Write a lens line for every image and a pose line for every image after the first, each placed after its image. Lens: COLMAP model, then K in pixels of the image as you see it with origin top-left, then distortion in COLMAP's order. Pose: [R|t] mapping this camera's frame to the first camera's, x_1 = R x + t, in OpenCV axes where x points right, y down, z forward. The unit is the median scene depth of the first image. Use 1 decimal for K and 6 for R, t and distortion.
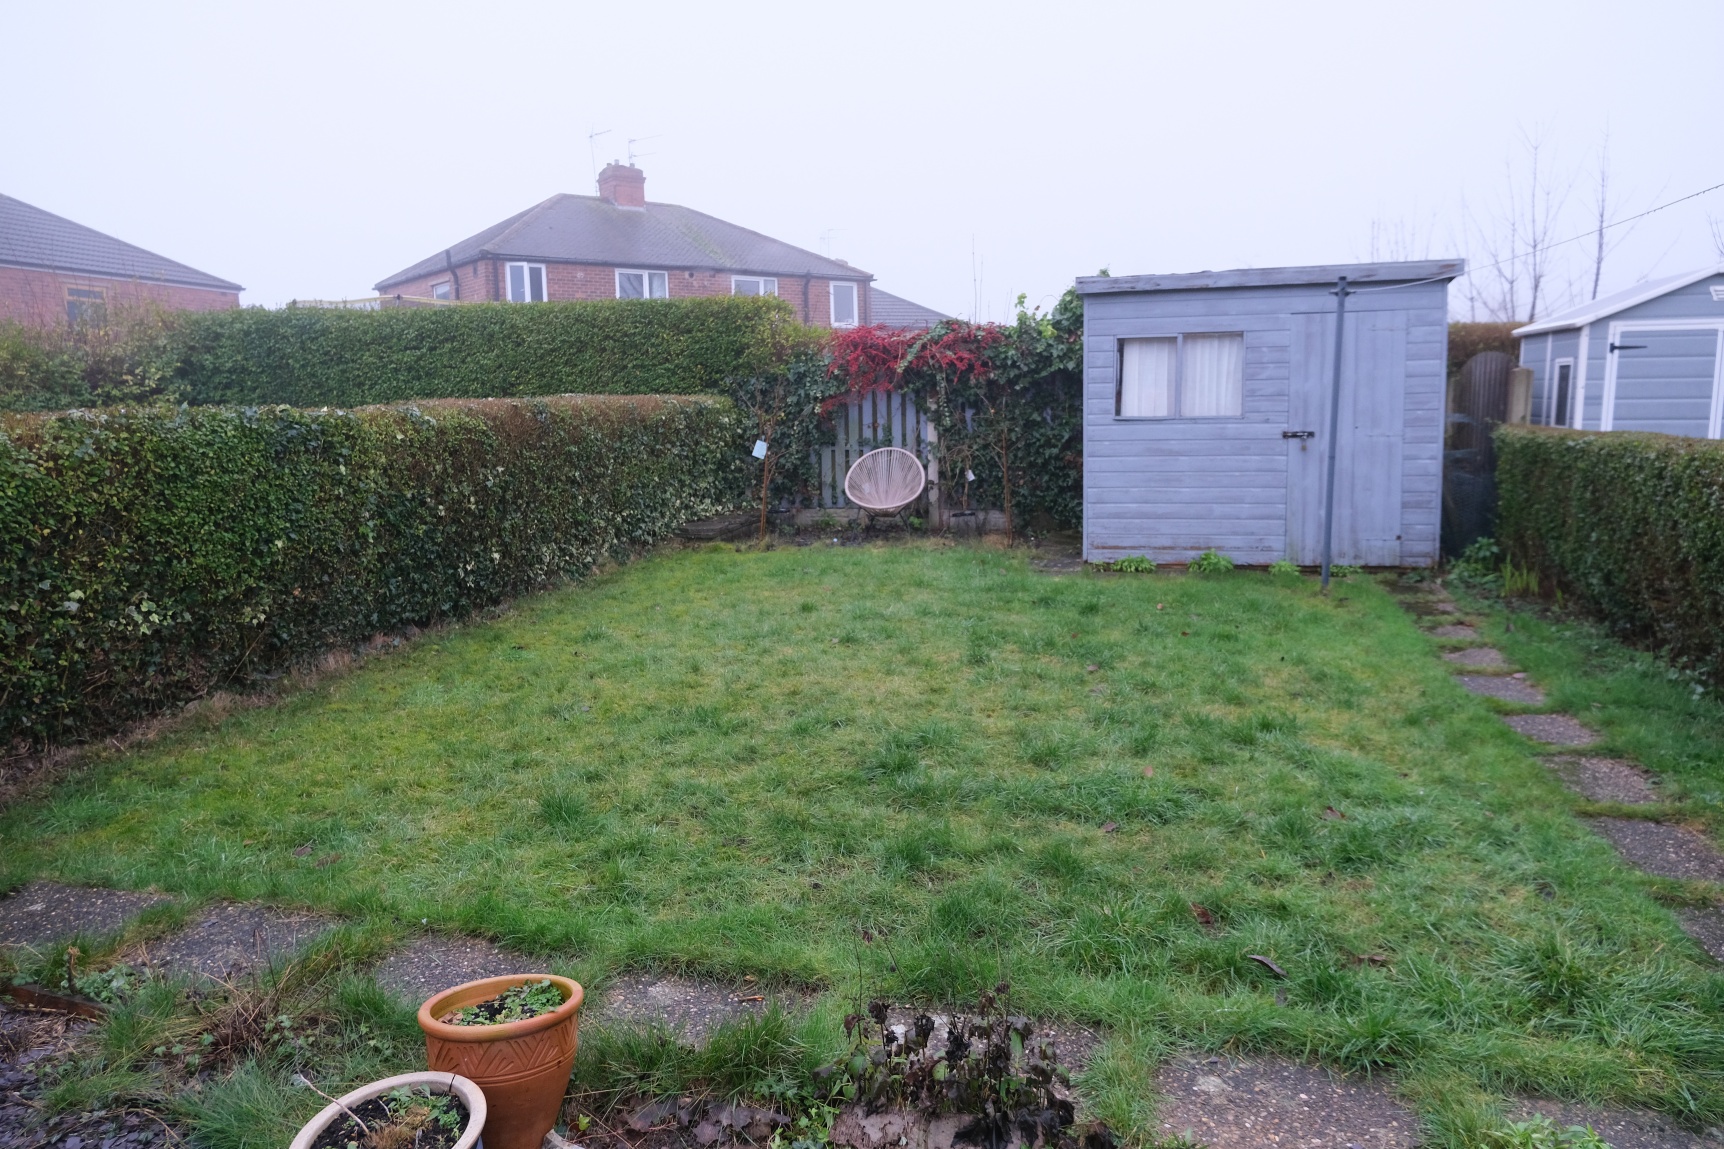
lens RADIAL K [[1143.8, 0, 862.0], [0, 1143.8, 574.5], [0, 0, 1]] dist [-0.005121, 0.000695]
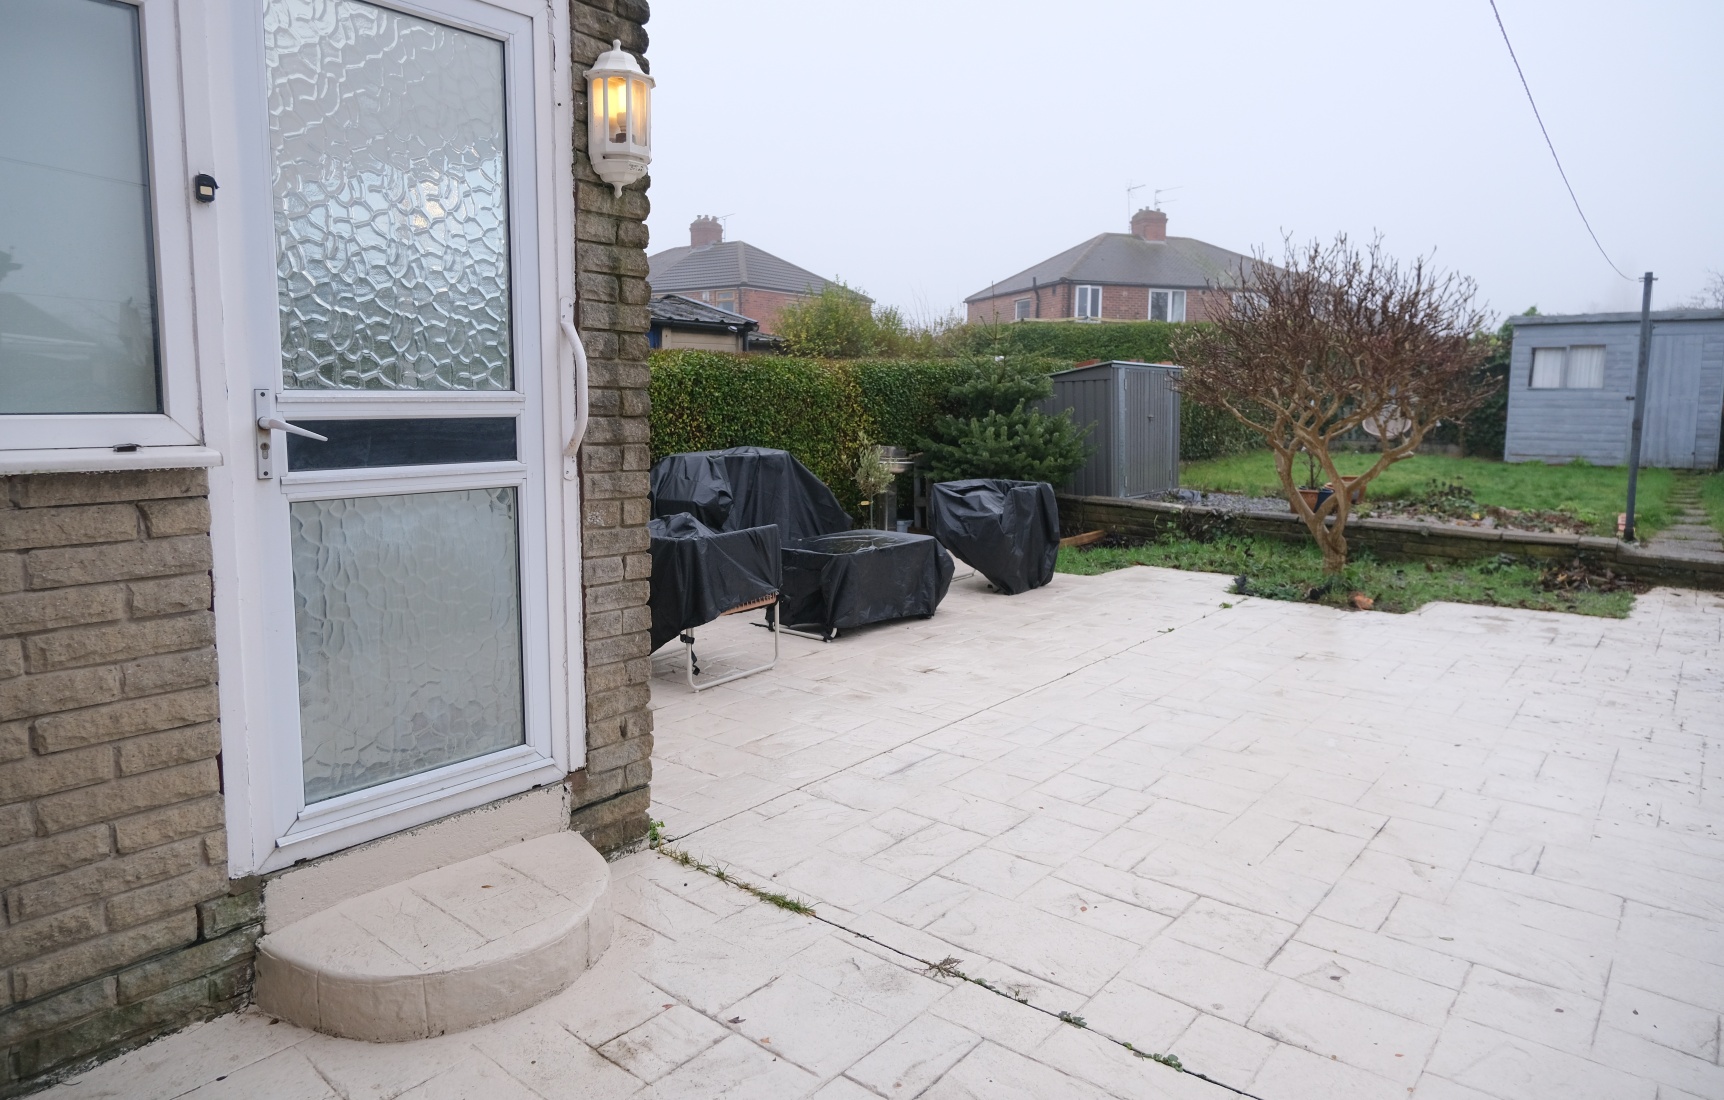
lens RADIAL K [[1091.3, 0, 864.2], [0, 1091.3, 518.3], [0, 0, 1]] dist [-0.003343, 0.002496]
pose [[0.931248, 0.069553, -0.357687, -0.148558], [-0.082714, 0.996339, -0.021606, 0.214759], [0.354875, 0.049706, 0.933591, -1.105689]]
